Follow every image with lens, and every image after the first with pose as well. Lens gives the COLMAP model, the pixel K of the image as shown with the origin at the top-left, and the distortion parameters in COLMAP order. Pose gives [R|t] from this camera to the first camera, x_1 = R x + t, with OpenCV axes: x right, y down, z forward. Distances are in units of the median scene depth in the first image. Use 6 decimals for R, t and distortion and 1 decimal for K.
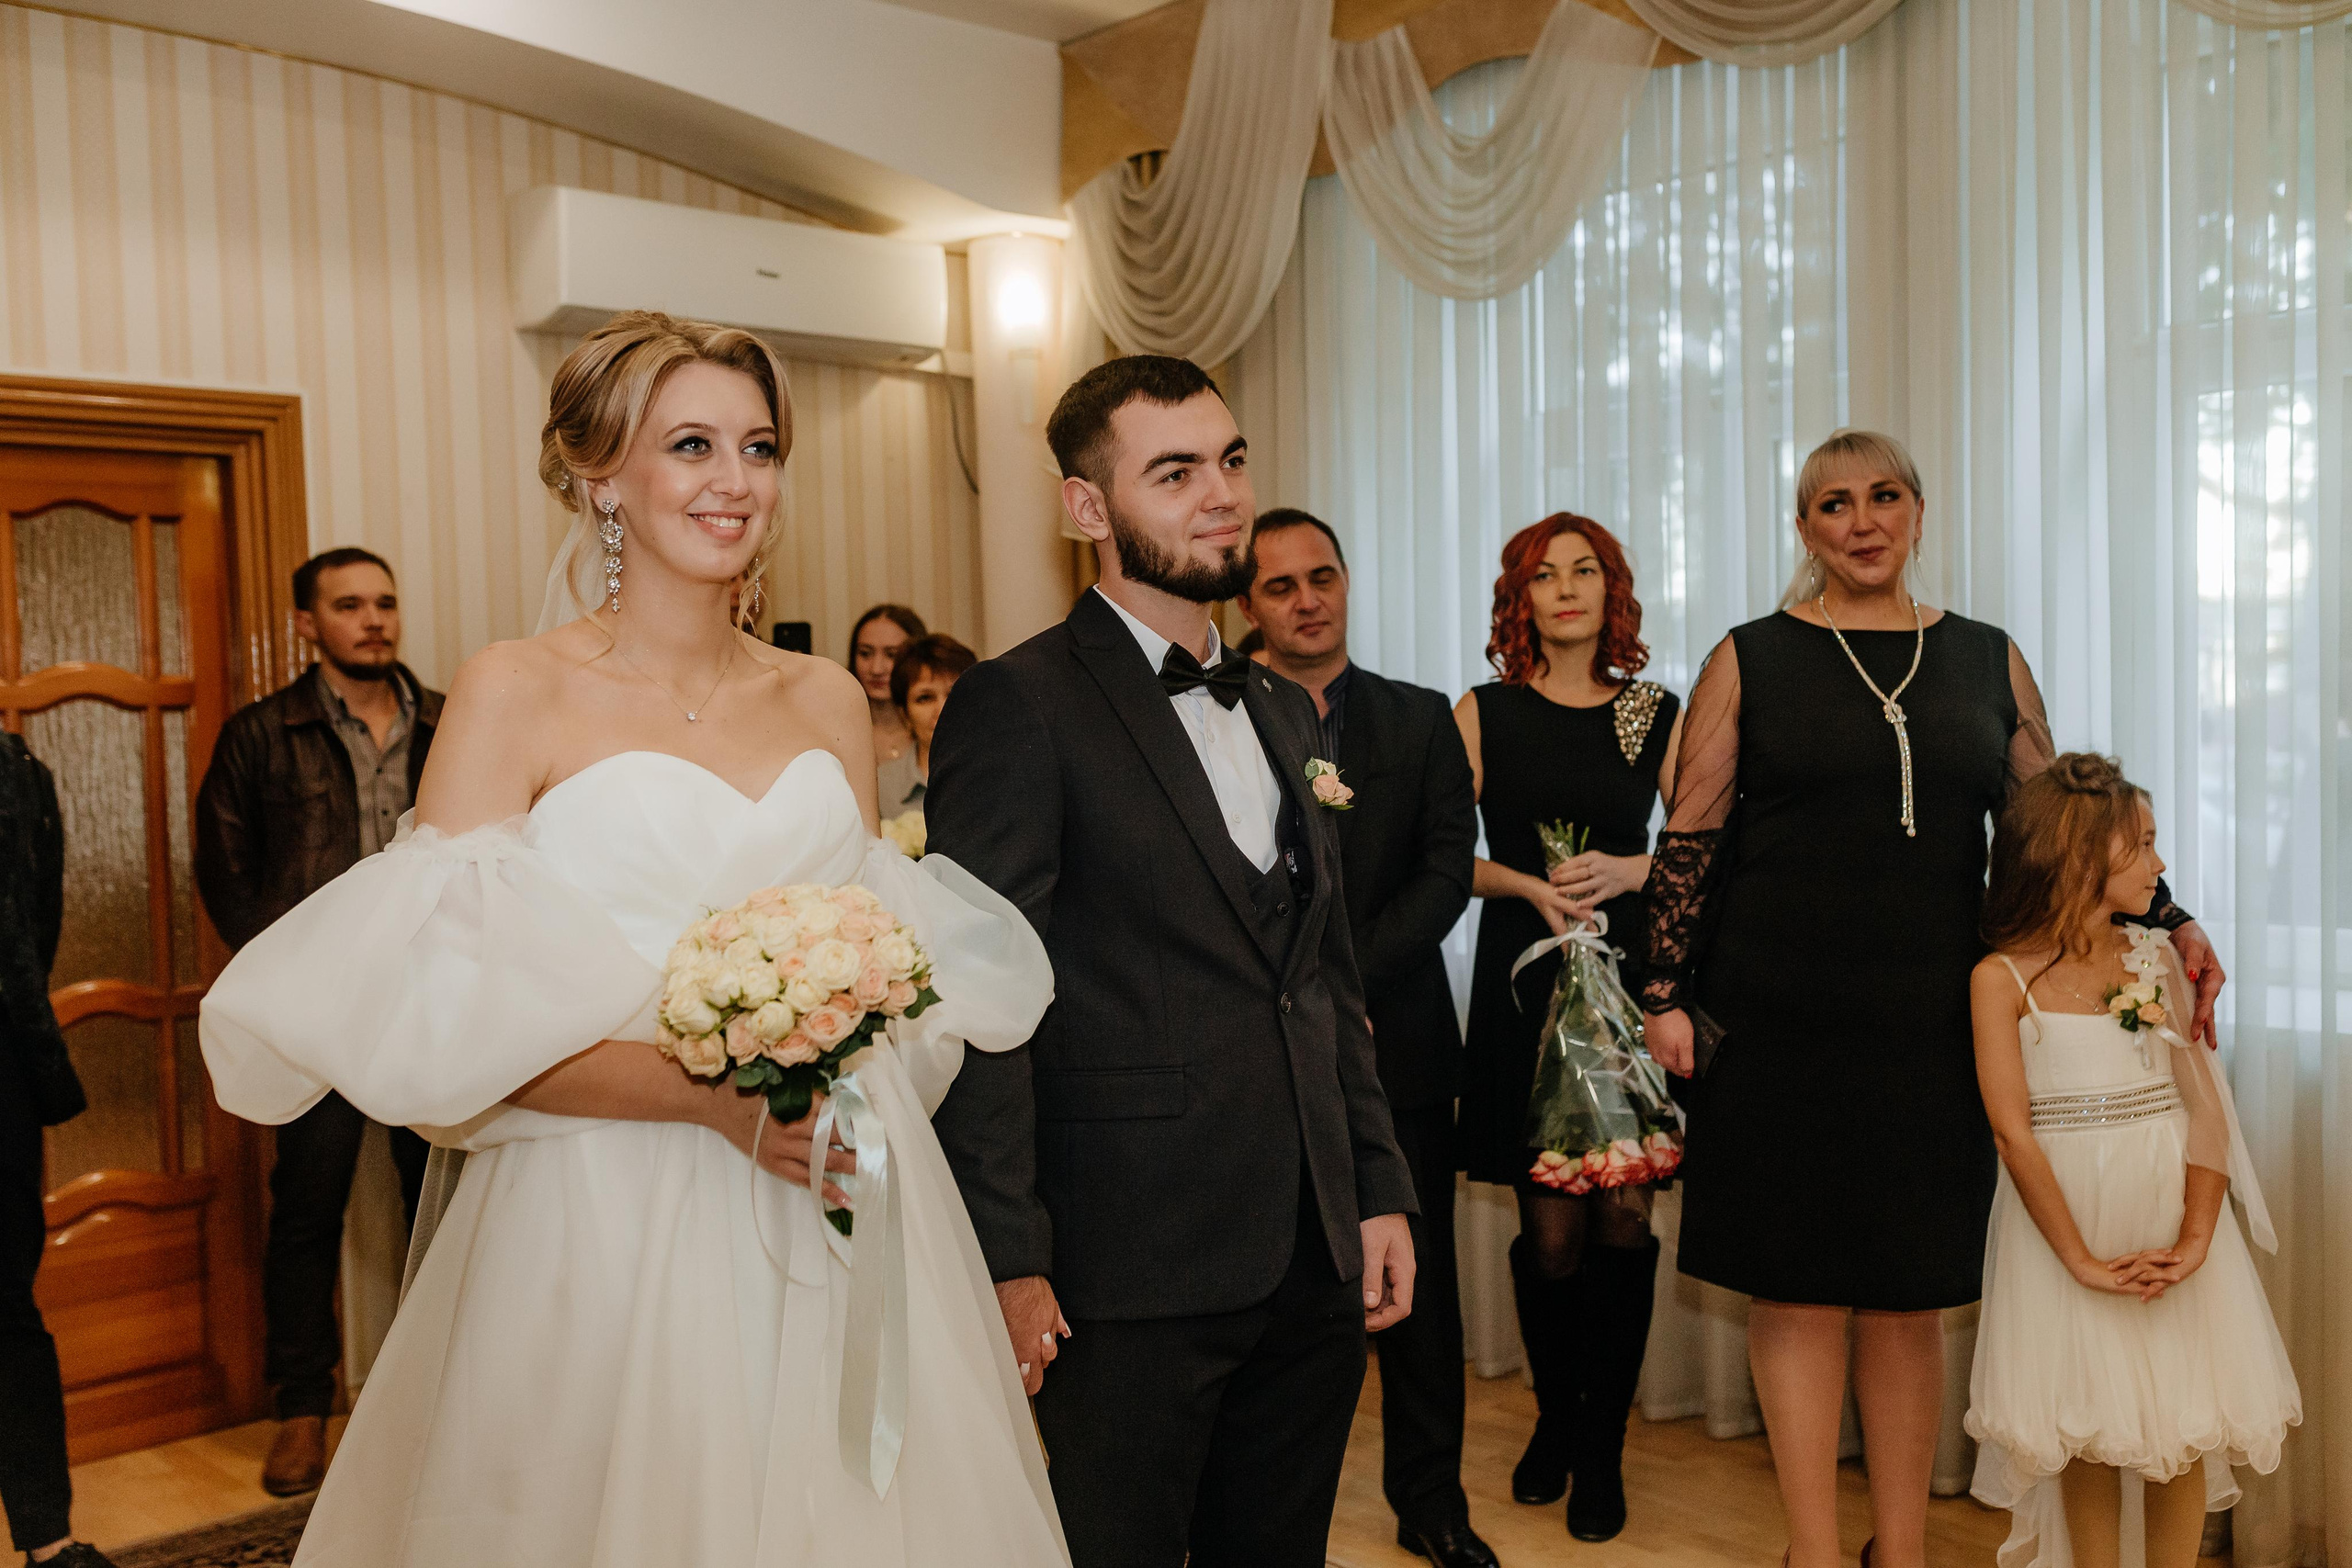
lens RADIAL K [[2272.6, 0, 1171.0], [0, 2272.6, 776.6], [0, 0, 1]] dist [0.050402, 0.000000]
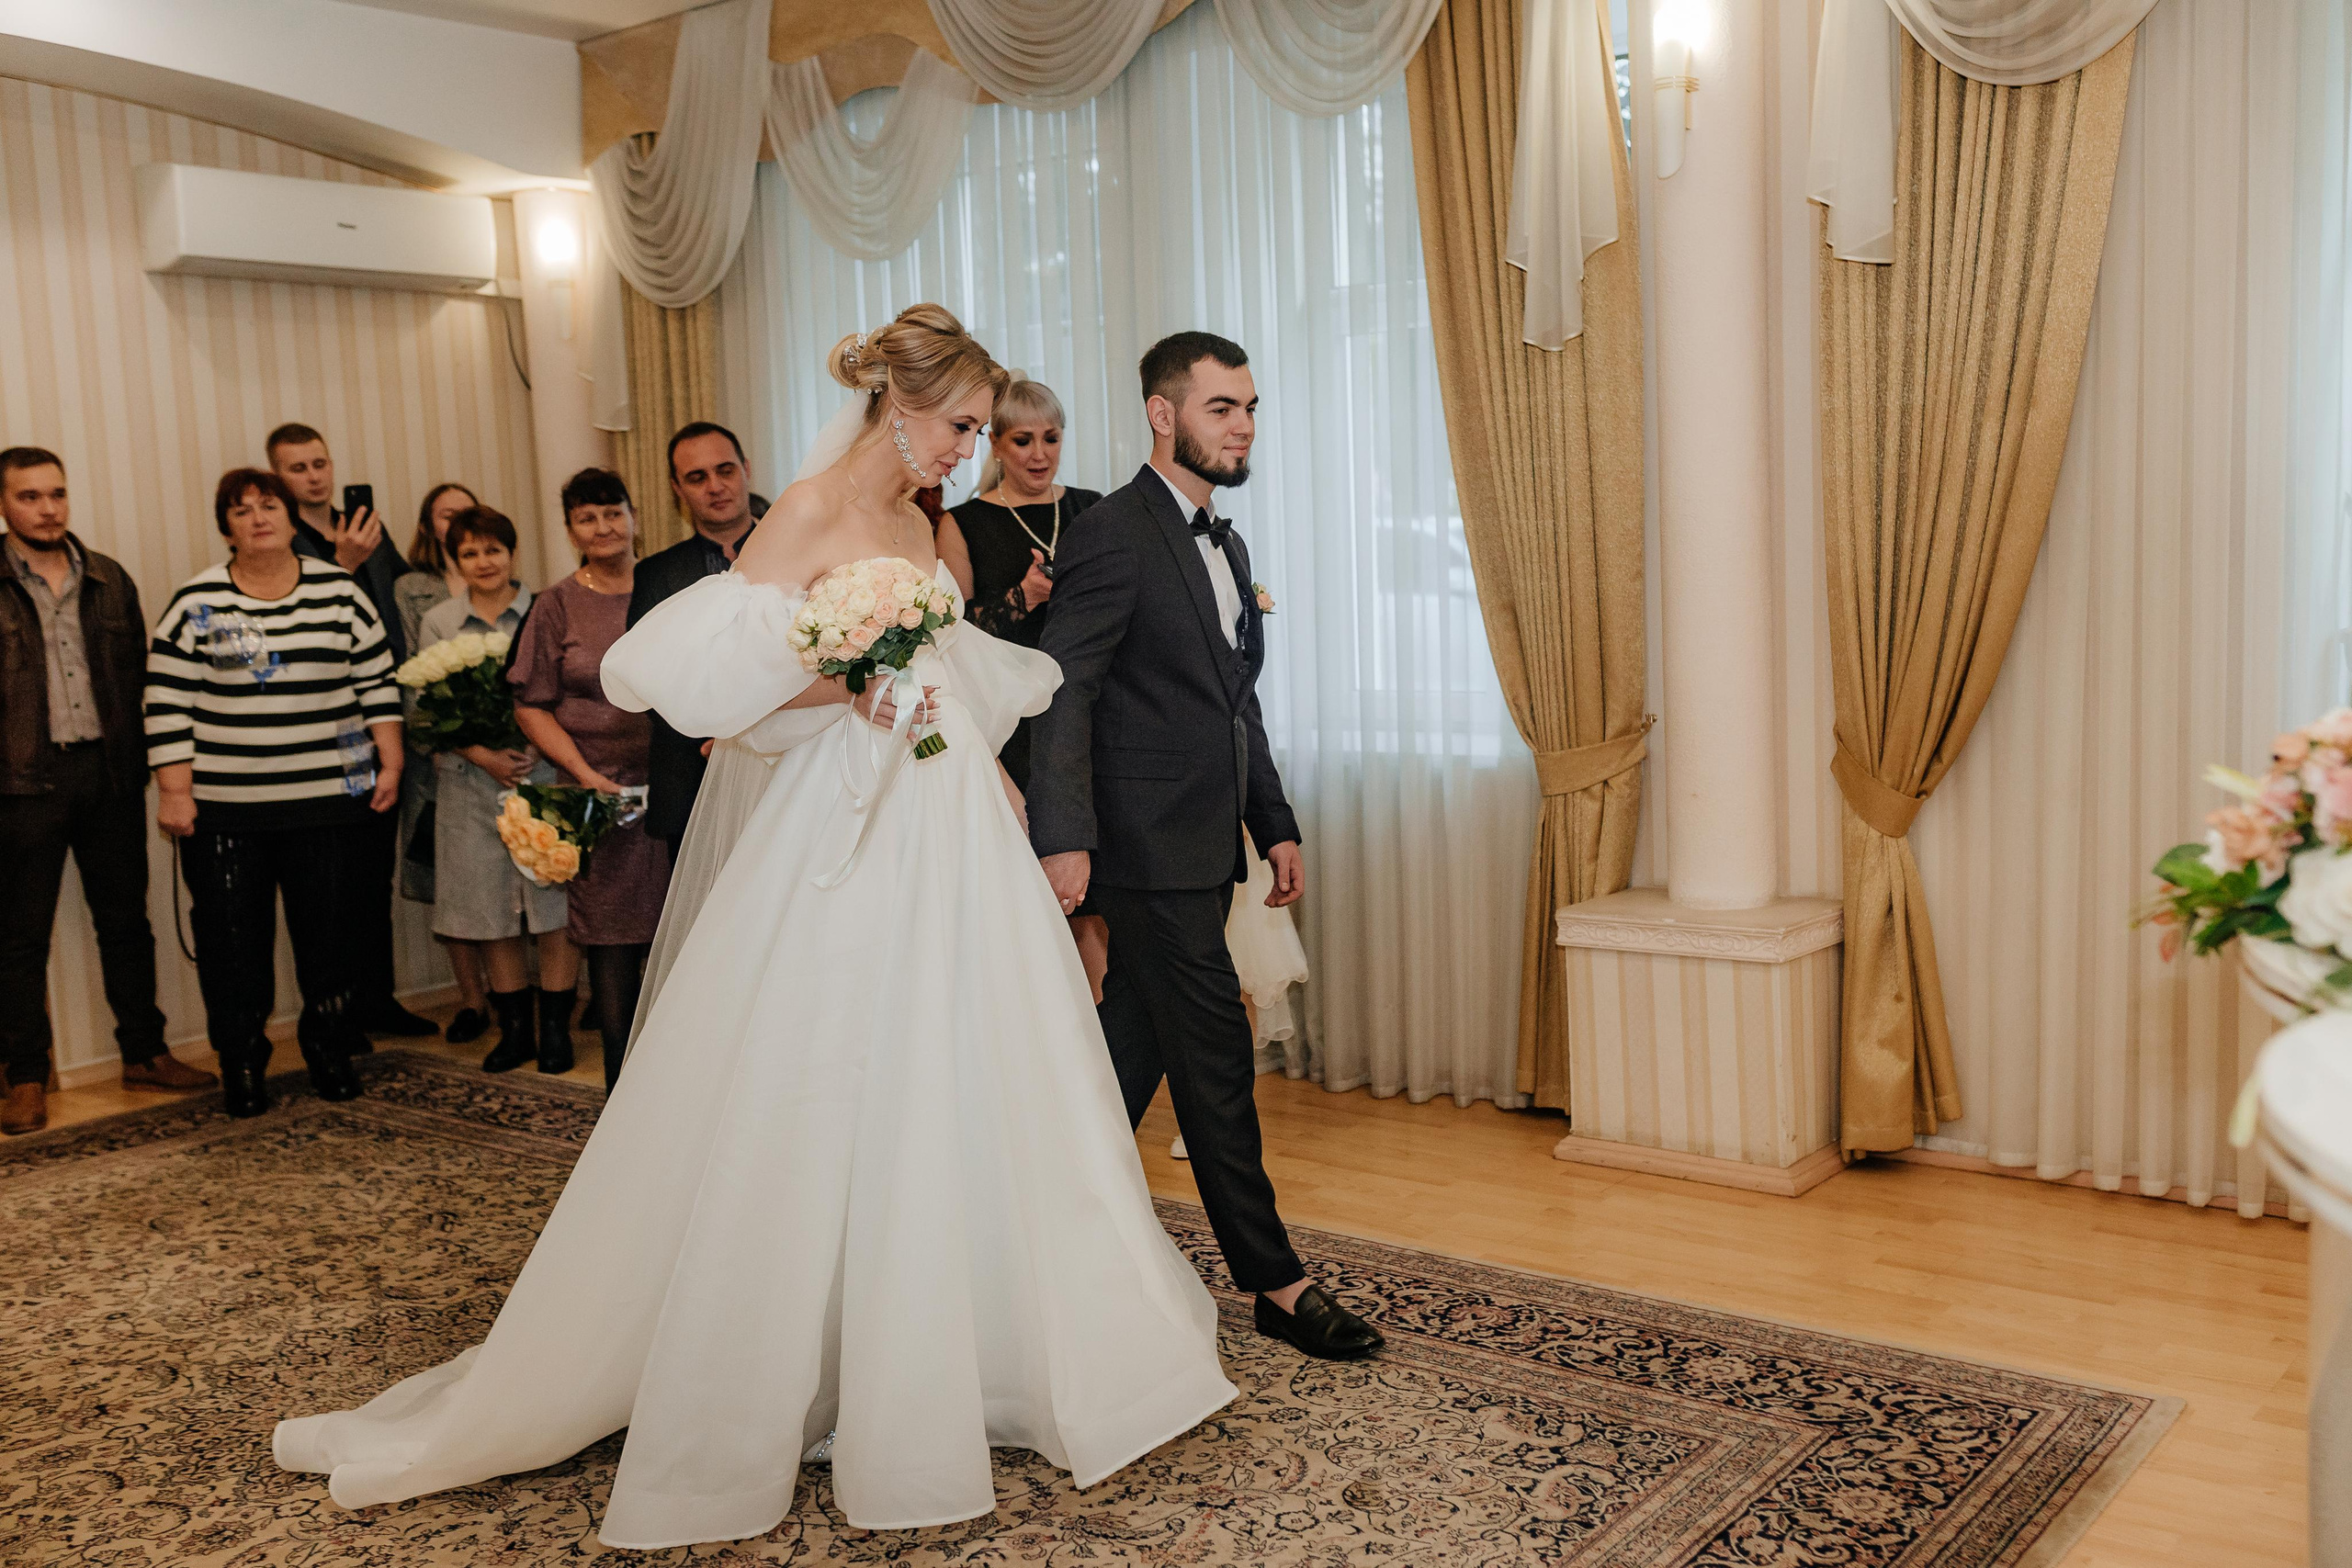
lens RADIAL K [[2272.6, 0, 1157.4], [0, 2272.6, 778.3], [0, 0, 1]] dist [0.050402, 0.000000]
pose [[0.990229, -0.032044, 0.135716, 0.097235], [0.021917, 0.996908, 0.075462, 0.005746], [-0.137714, -0.071750, 0.987870, -0.396352]]
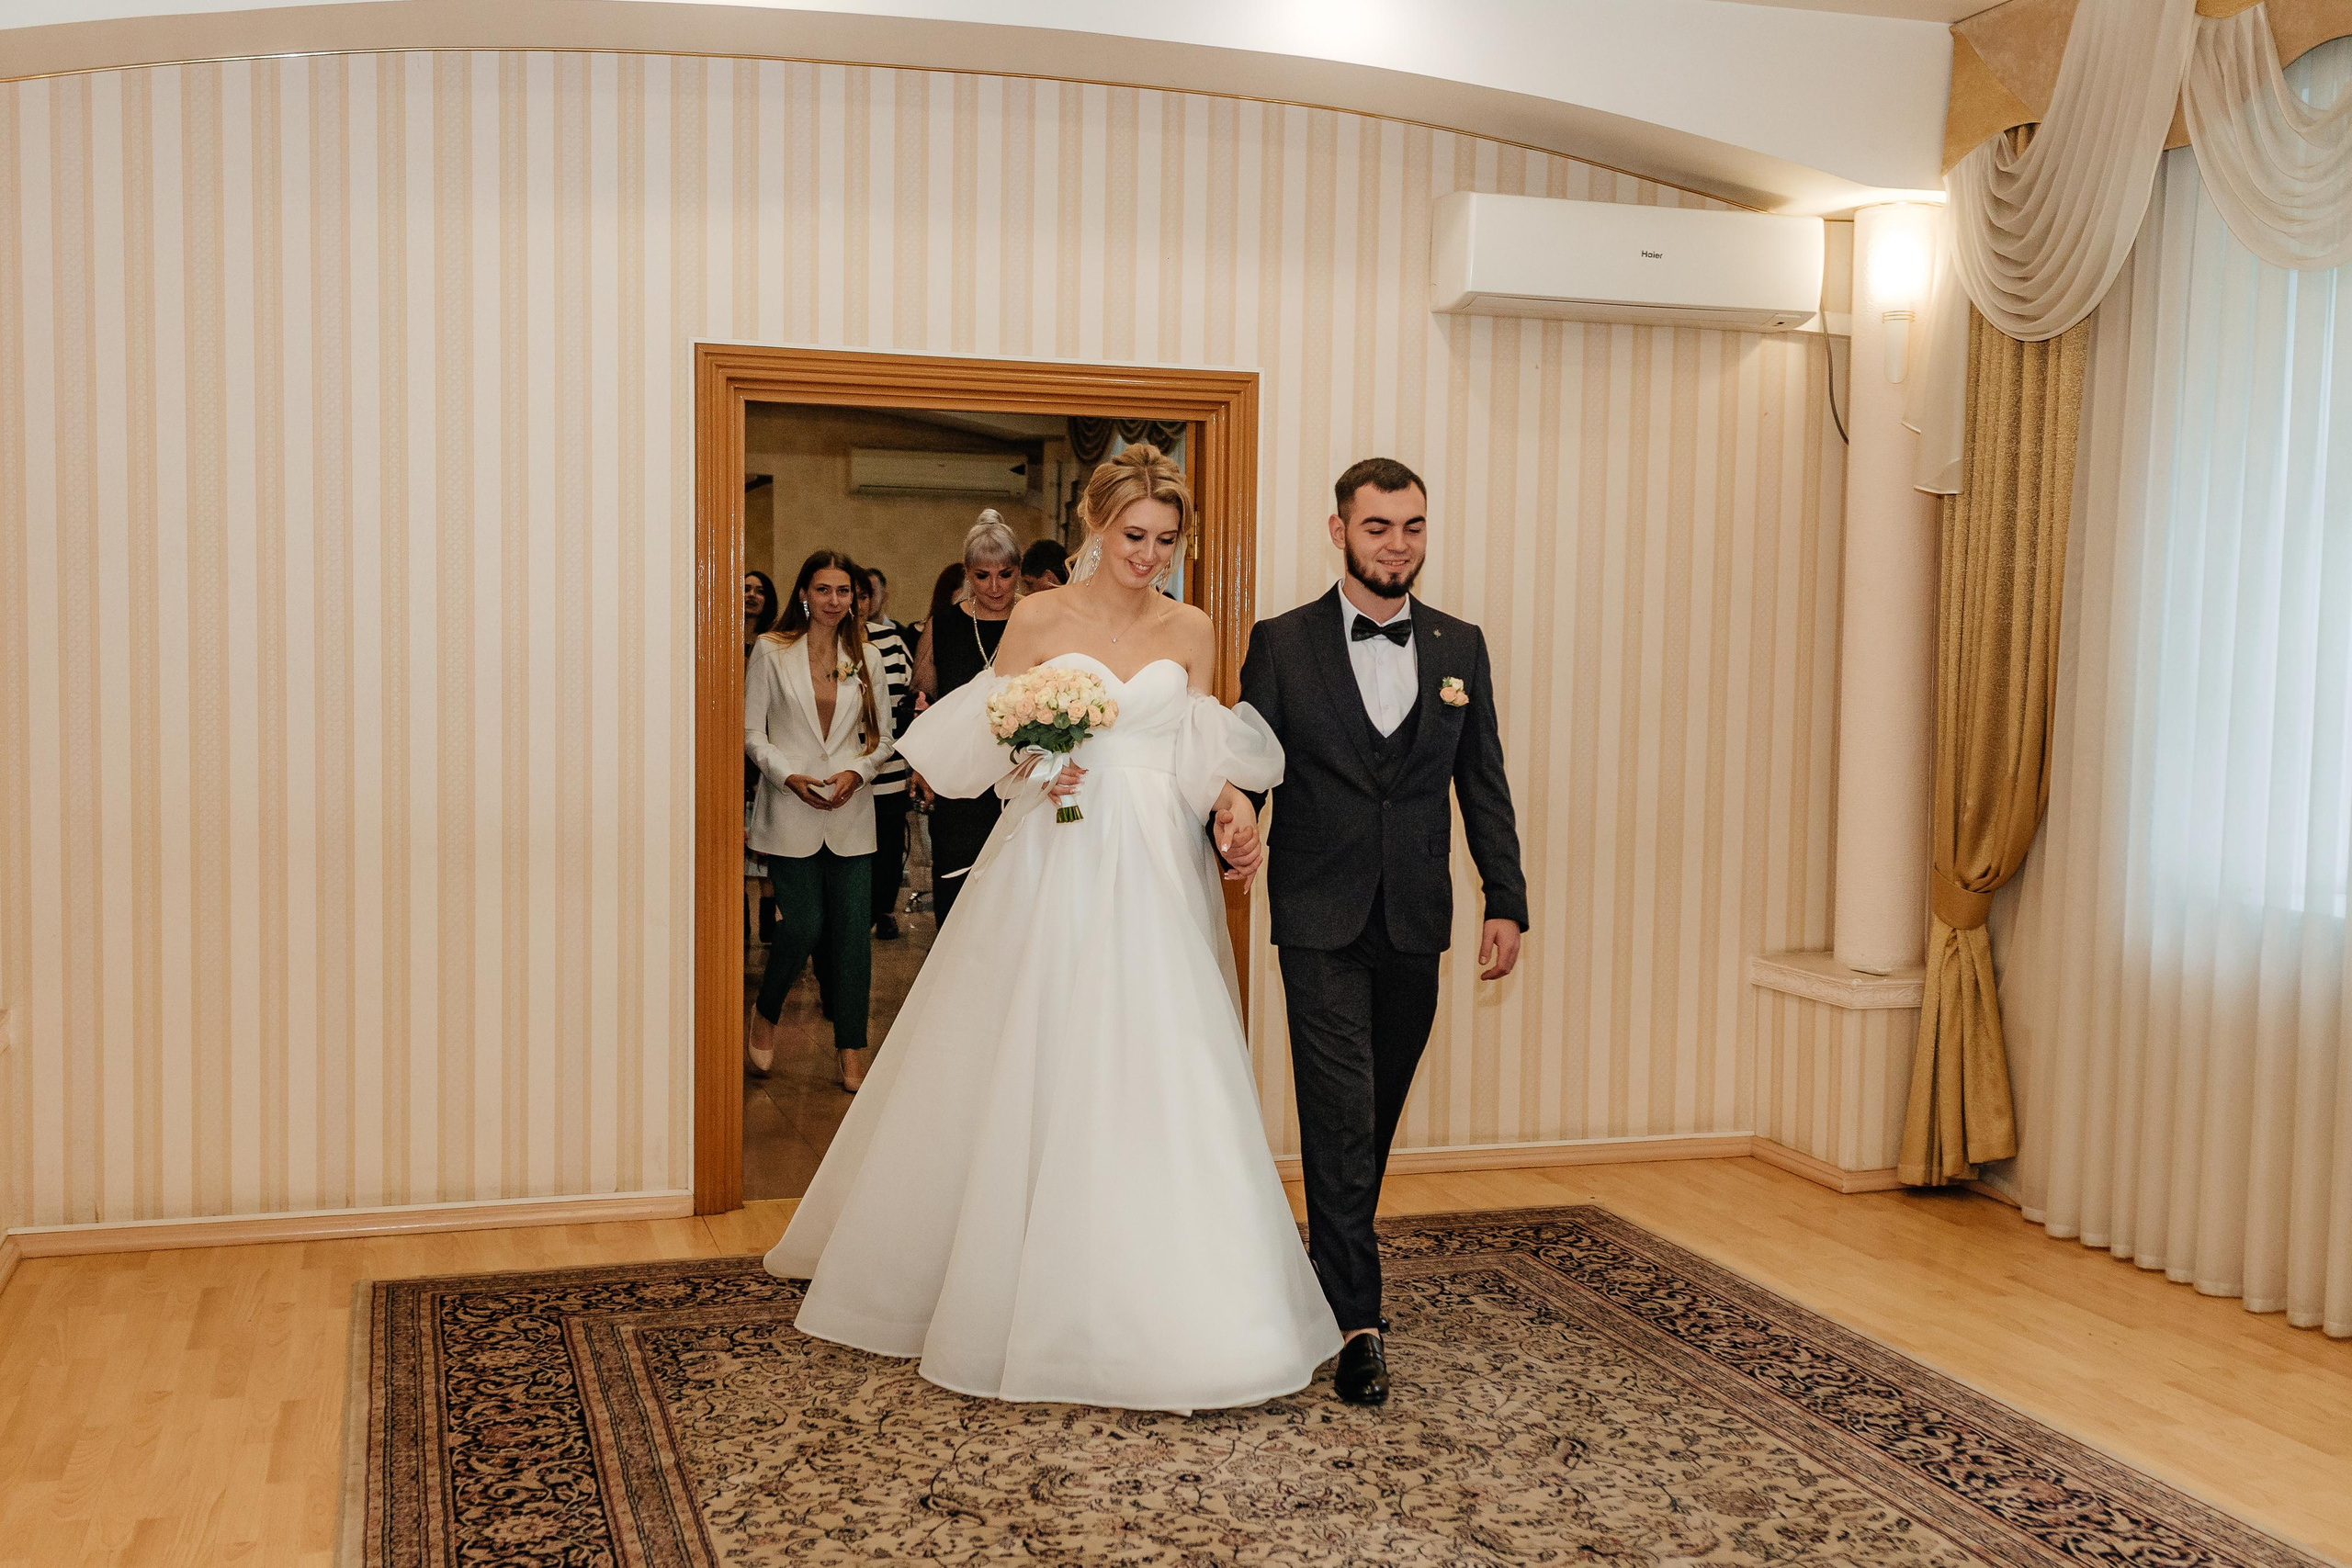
lens RADIAL K [[2417.3, 0, 1098.1], [0, 2417.3, 792.9], [0, 0, 1]] dist [0.014214, 0.000000]
pose [[0.896556, 0.069473, -0.437449, 0.126141], [-0.053953, 0.997398, 0.047822, 0.004217], [0.439633, -0.019273, 0.897971, -0.213328]]
